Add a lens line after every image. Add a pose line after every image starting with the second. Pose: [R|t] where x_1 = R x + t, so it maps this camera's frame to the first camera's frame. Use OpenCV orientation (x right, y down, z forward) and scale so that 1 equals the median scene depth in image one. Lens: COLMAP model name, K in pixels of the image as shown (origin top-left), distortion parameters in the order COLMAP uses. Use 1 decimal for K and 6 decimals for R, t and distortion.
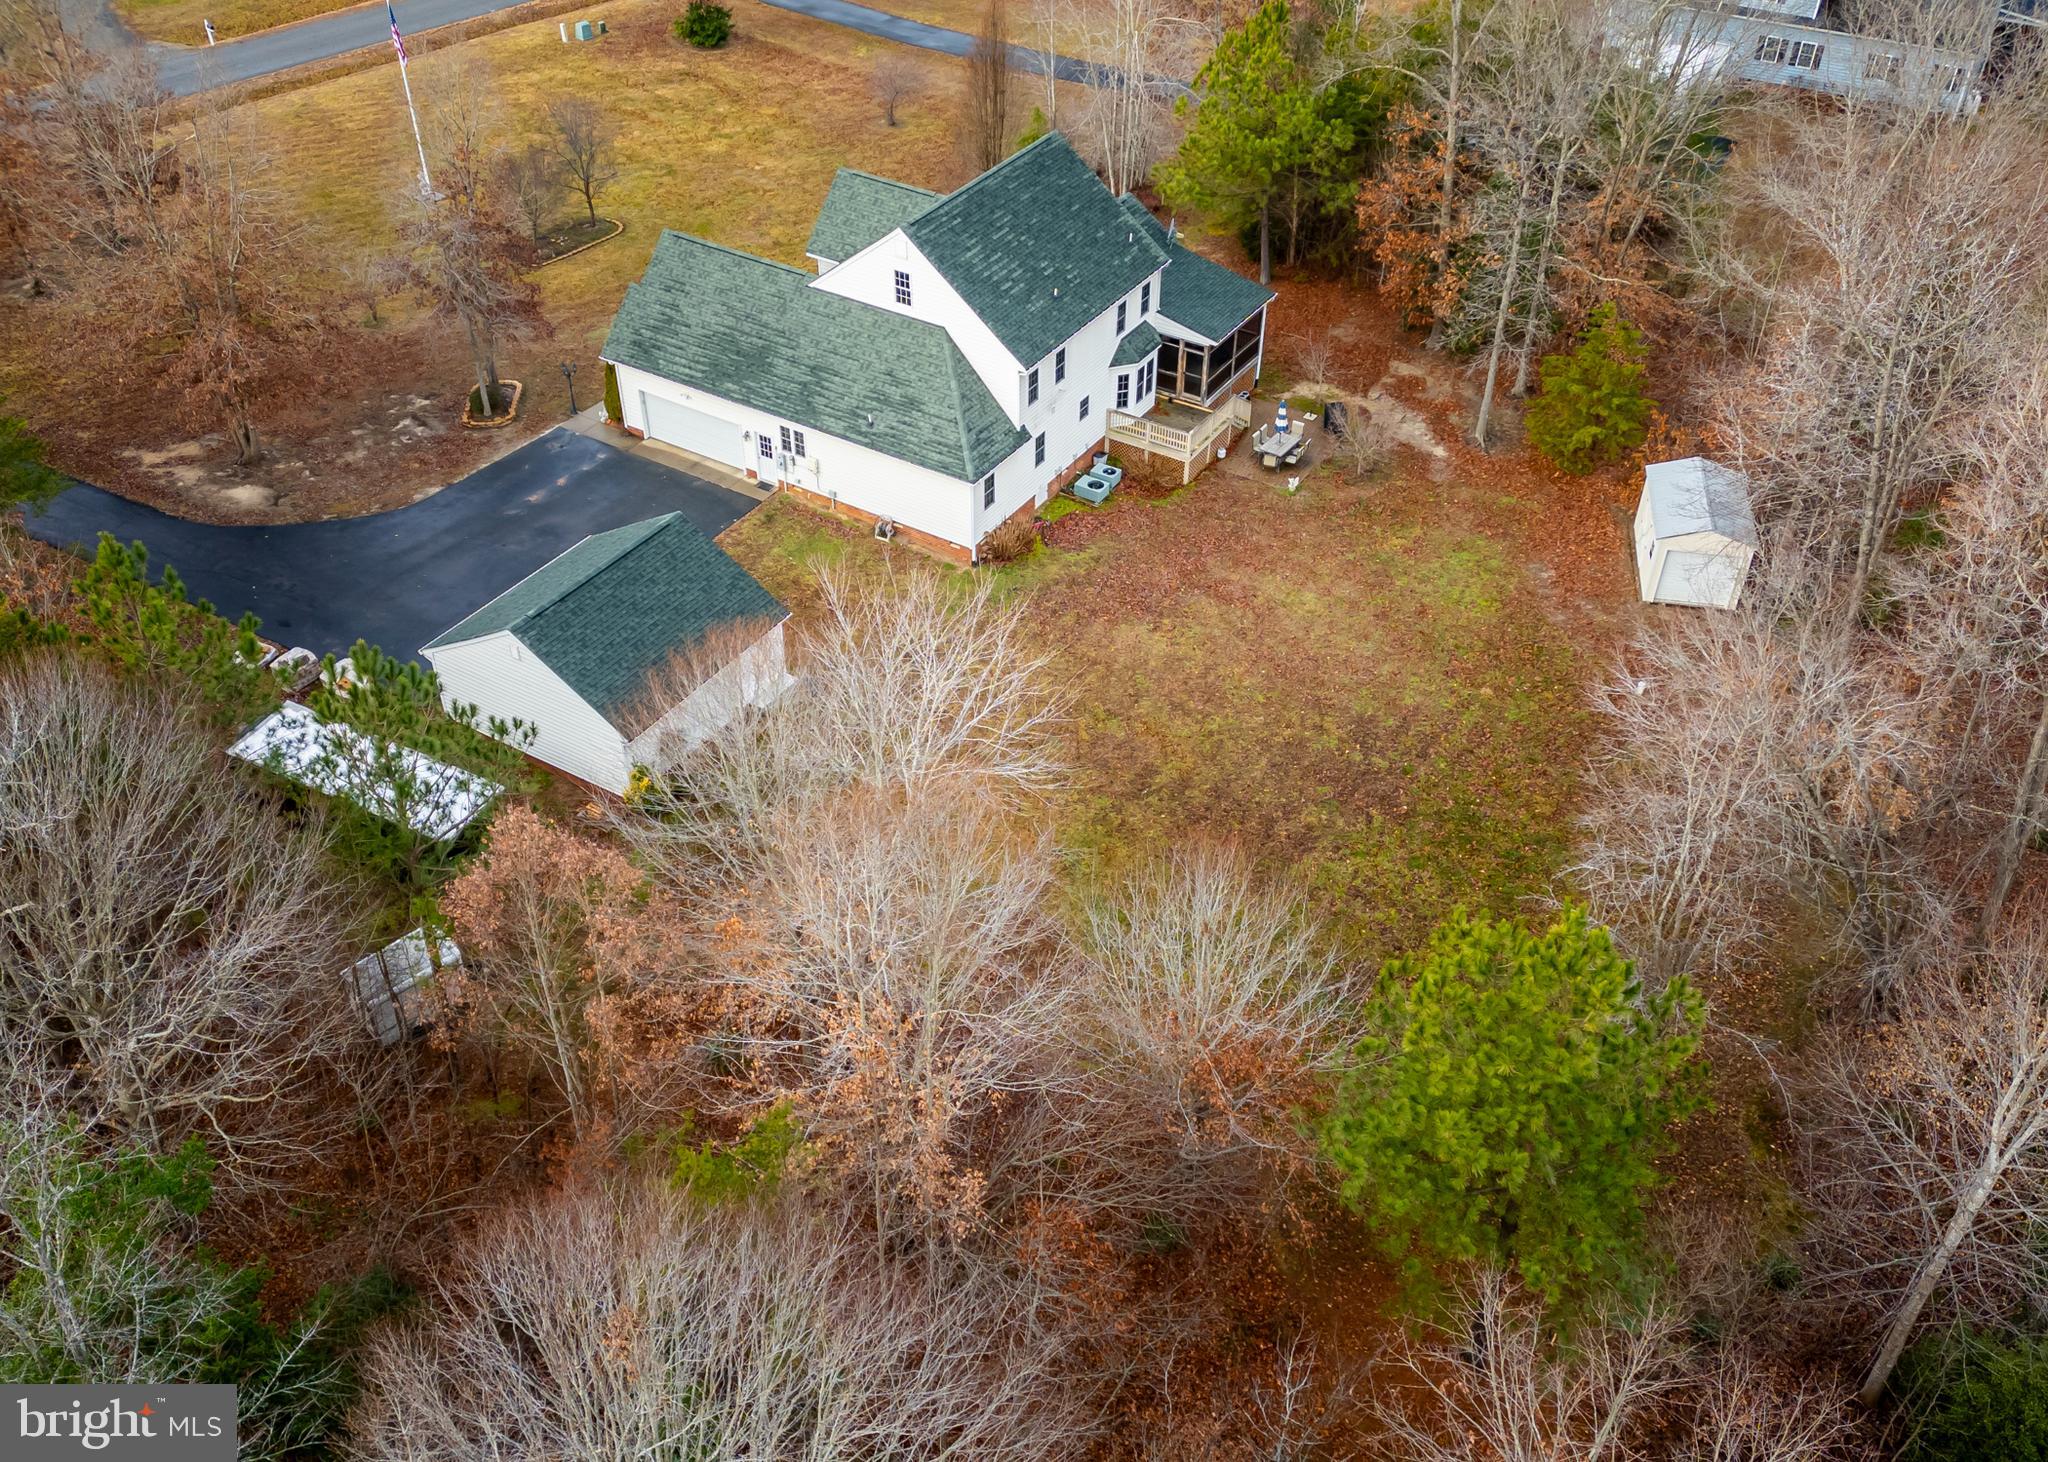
lens RADIAL K [[1792.4, 0, 1024.0], [0, 1792.4, 731.0], [0, 0, 1]] dist [0.161370, -0.325290]
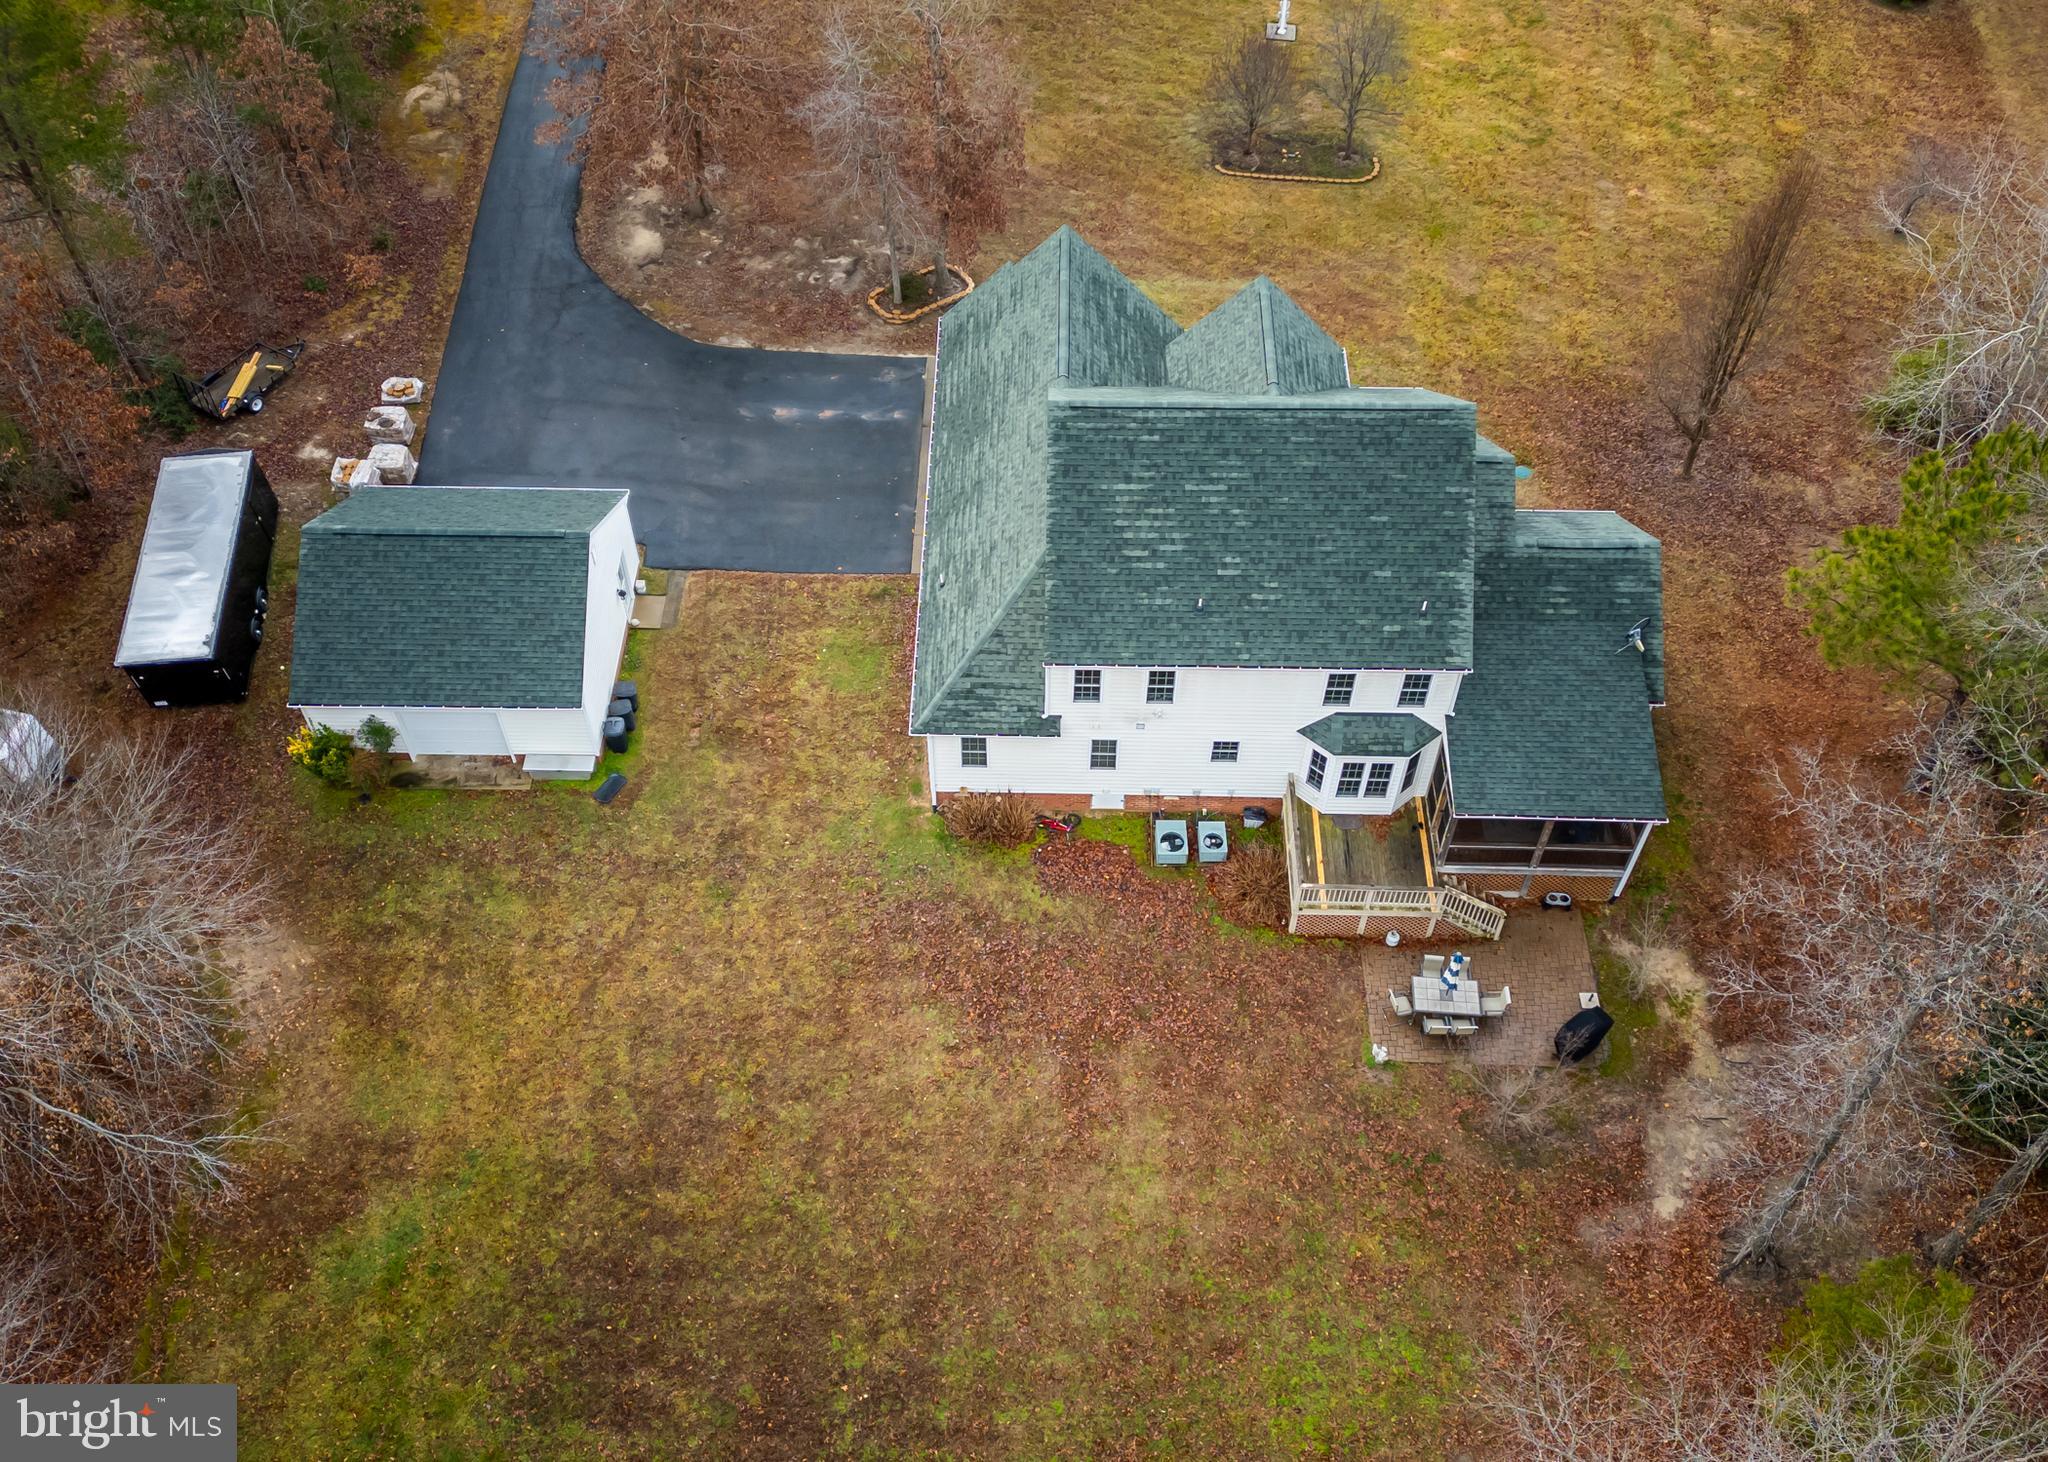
lens RADIAL K [[1792.4, 0, 1024.0], [0, 1792.4, 731.0], [0, 0, 1]] dist [0.161370, -0.325290]
pose [[0.514956, 0.662963, -0.543416, 0.356843], [-0.541560, 0.743006, 0.393262, -0.406266], [0.664479, 0.091779, 0.741650, 0.423409]]
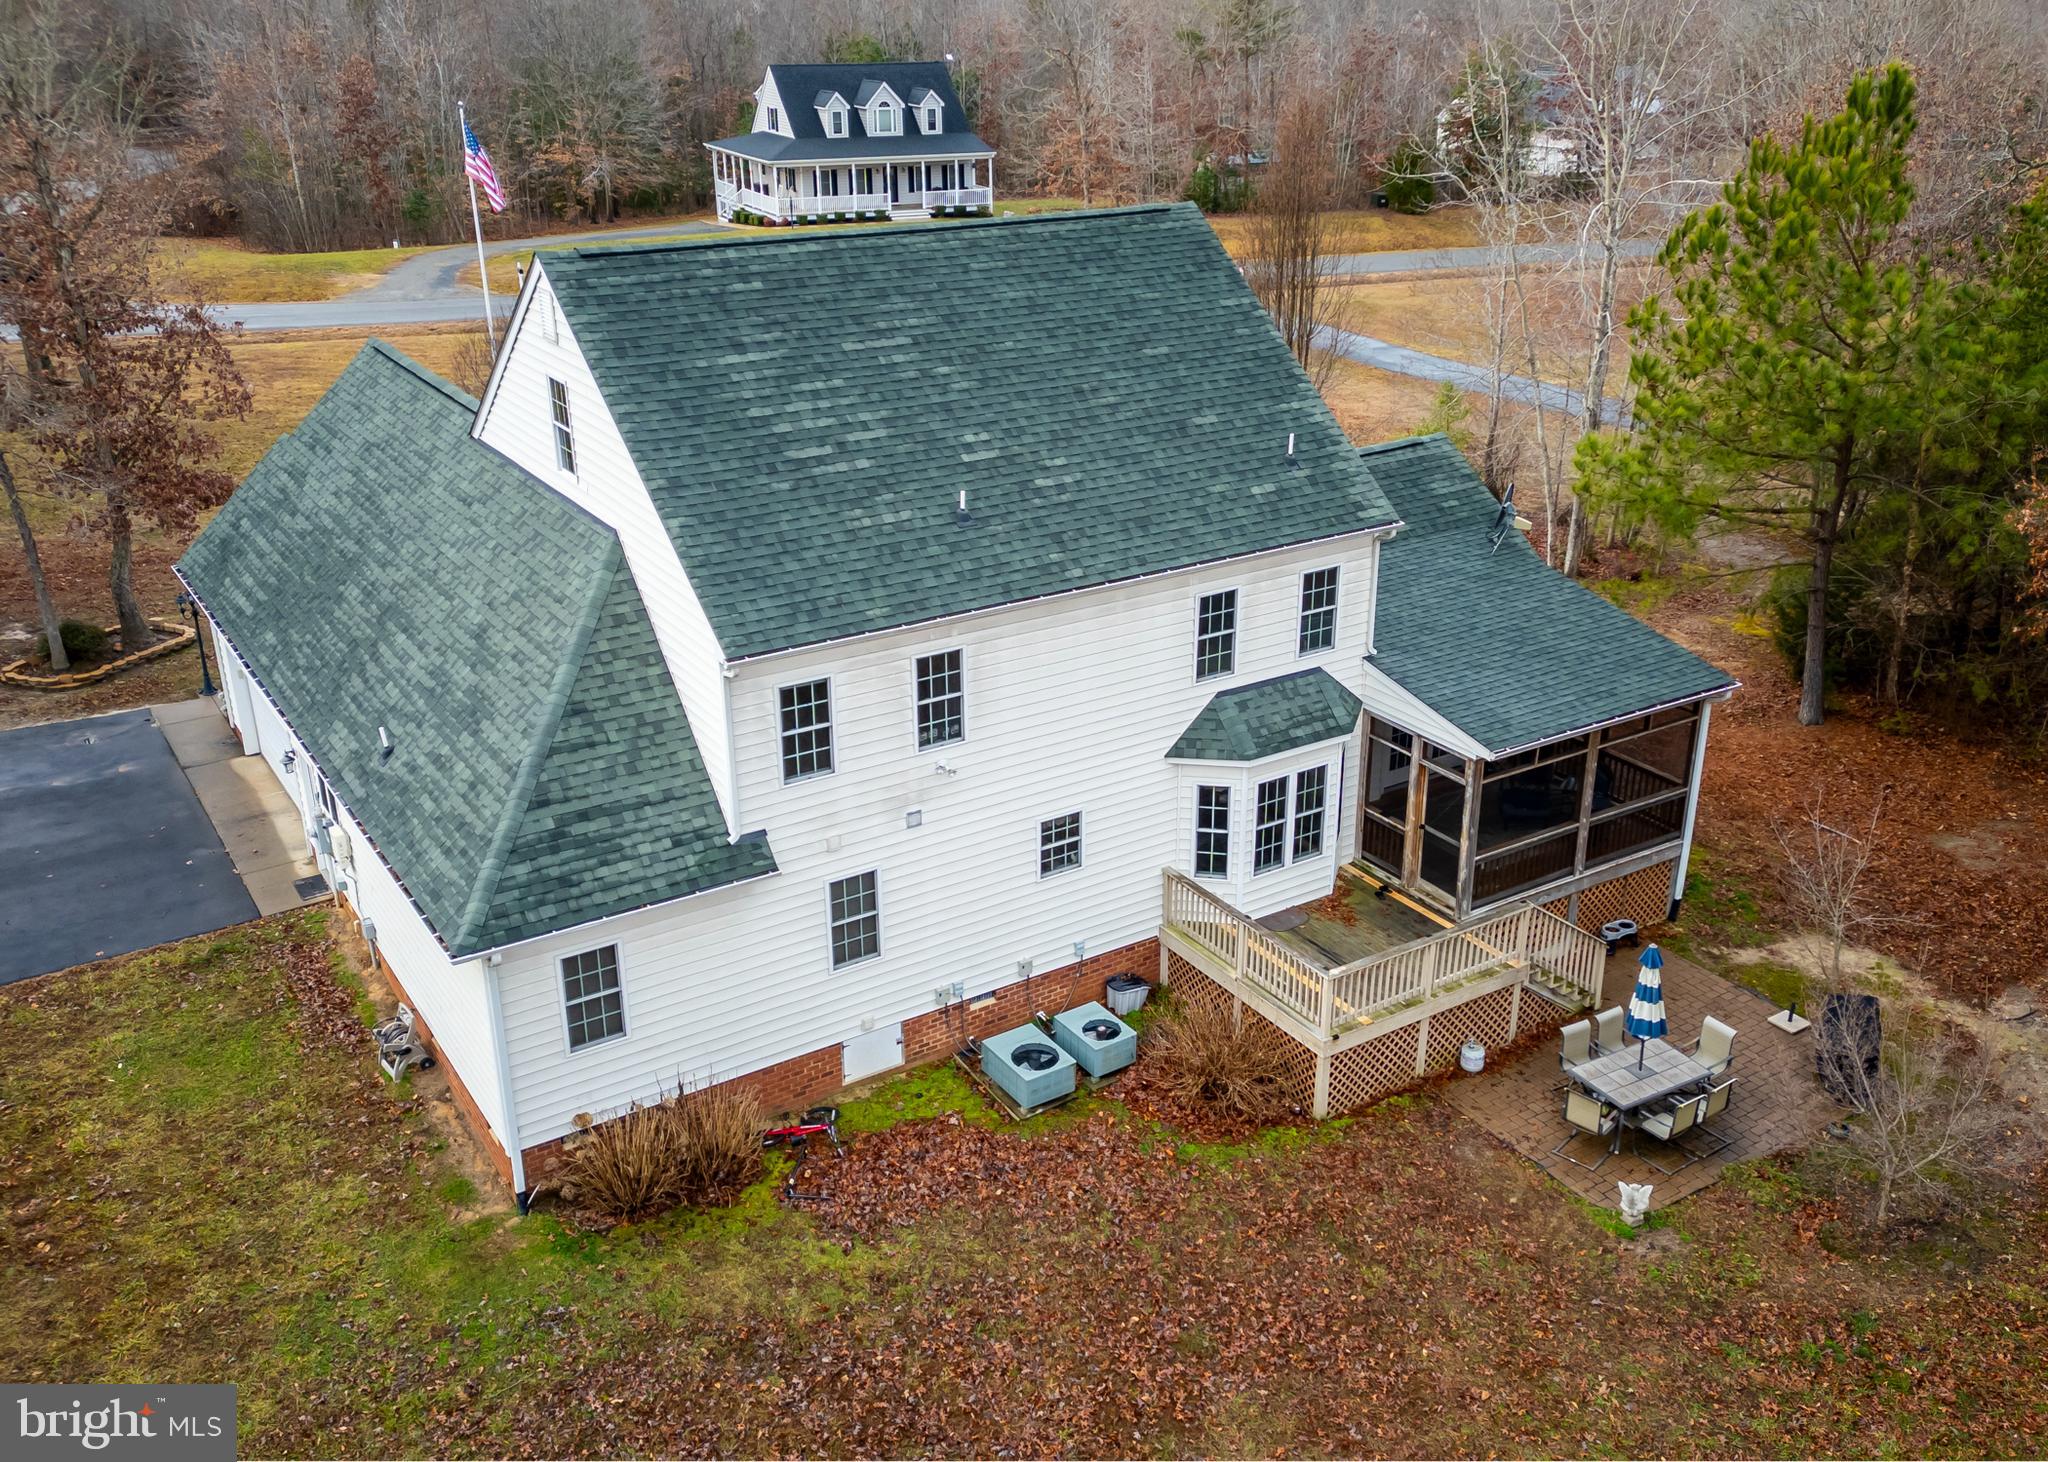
lens RADIAL K [[1794.7, 0, 1088.0], [0, 1794.7, 731.0], [0, 0, 1]] dist [0.129960, -0.191246]
pose [[0.912936, 0.158771, -0.375952, 0.168171], [-0.258543, 0.937780, -0.231786, -0.114895], [0.315759, 0.308805, 0.897182, 0.651938]]
